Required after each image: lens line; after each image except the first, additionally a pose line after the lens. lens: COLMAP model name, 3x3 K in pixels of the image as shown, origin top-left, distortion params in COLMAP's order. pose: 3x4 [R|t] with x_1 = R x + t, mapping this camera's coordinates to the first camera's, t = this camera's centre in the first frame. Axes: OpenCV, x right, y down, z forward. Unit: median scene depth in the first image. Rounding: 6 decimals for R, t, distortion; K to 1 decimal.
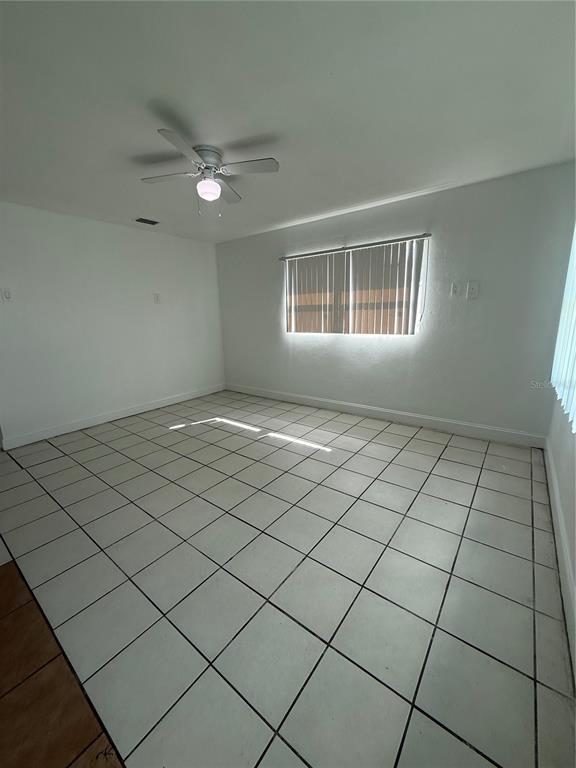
lens RADIAL K [[305.6, 0, 287.2], [0, 305.6, 383.2], [0, 0, 1]] dist [-0.004113, -0.000263]
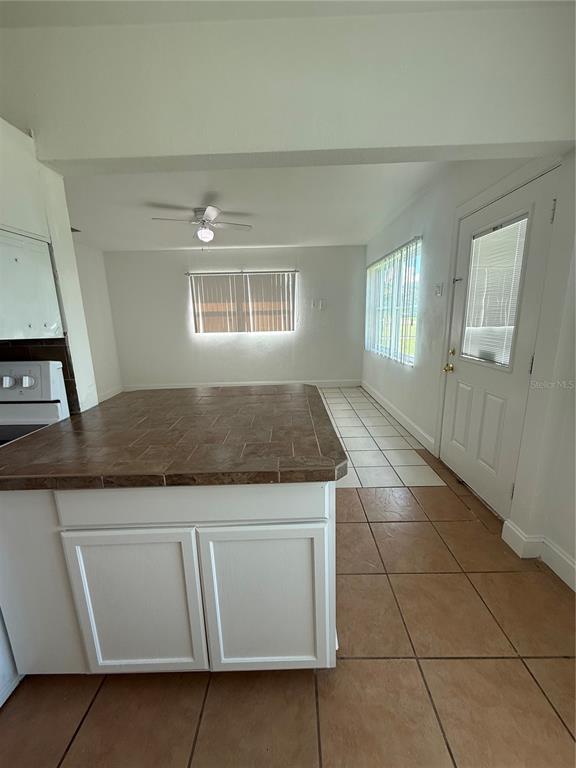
lens RADIAL K [[305.6, 0, 290.6], [0, 305.6, 383.0], [0, 0, 1]] dist [-0.004113, -0.000263]
pose [[0.794153, -0.123587, 0.595018, -0.541878], [0.137793, 0.990222, 0.021764, 0.069914], [-0.591890, 0.064706, 0.803418, -0.244741]]
